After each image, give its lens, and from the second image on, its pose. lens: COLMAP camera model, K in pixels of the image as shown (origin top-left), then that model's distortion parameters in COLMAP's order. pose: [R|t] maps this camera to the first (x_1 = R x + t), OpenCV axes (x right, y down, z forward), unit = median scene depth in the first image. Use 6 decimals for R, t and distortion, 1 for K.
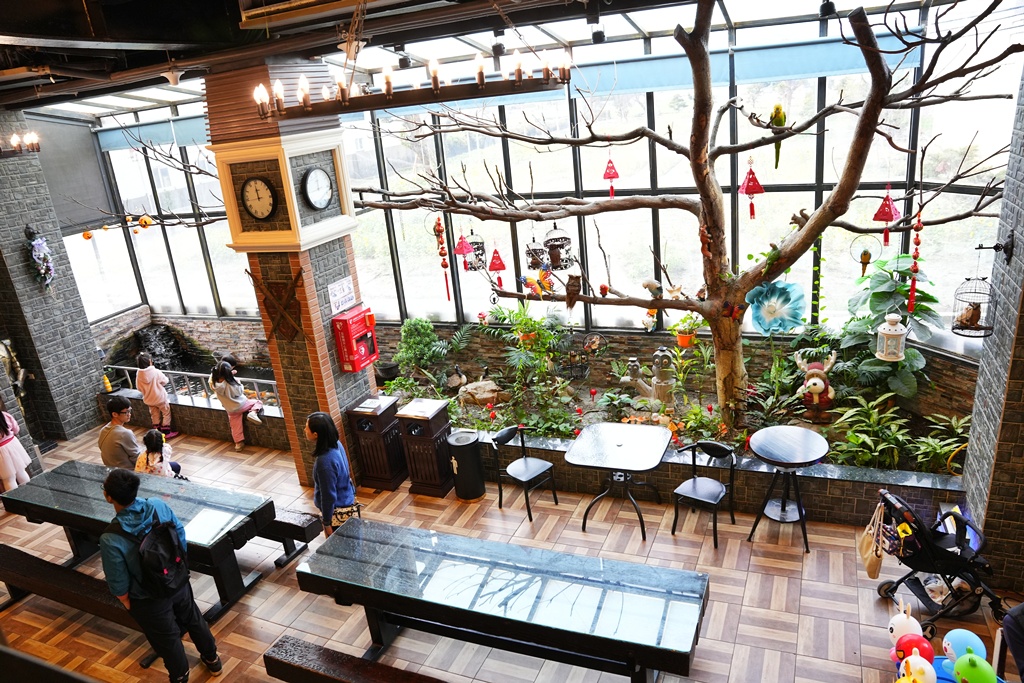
lens RADIAL K [[699.6, 0, 520.7], [0, 699.6, 348.0], [0, 0, 1]] dist [-0.112195, 0.072694]
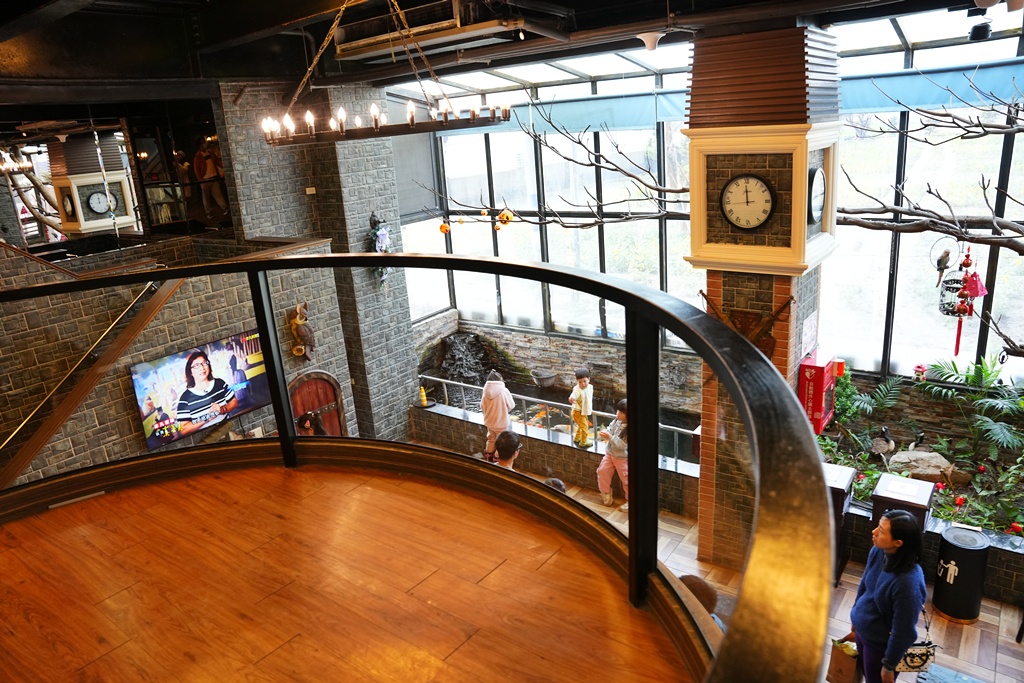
lens RADIAL K [[699.6, 0, 507.6], [0, 699.6, 346.4], [0, 0, 1]] dist [-0.112195, 0.072694]
pose [[0.972017, 0.096953, -0.213971, -0.338705], [-0.100998, 0.994854, -0.008025, -0.017365], [0.212092, 0.029411, 0.976807, 0.143226]]
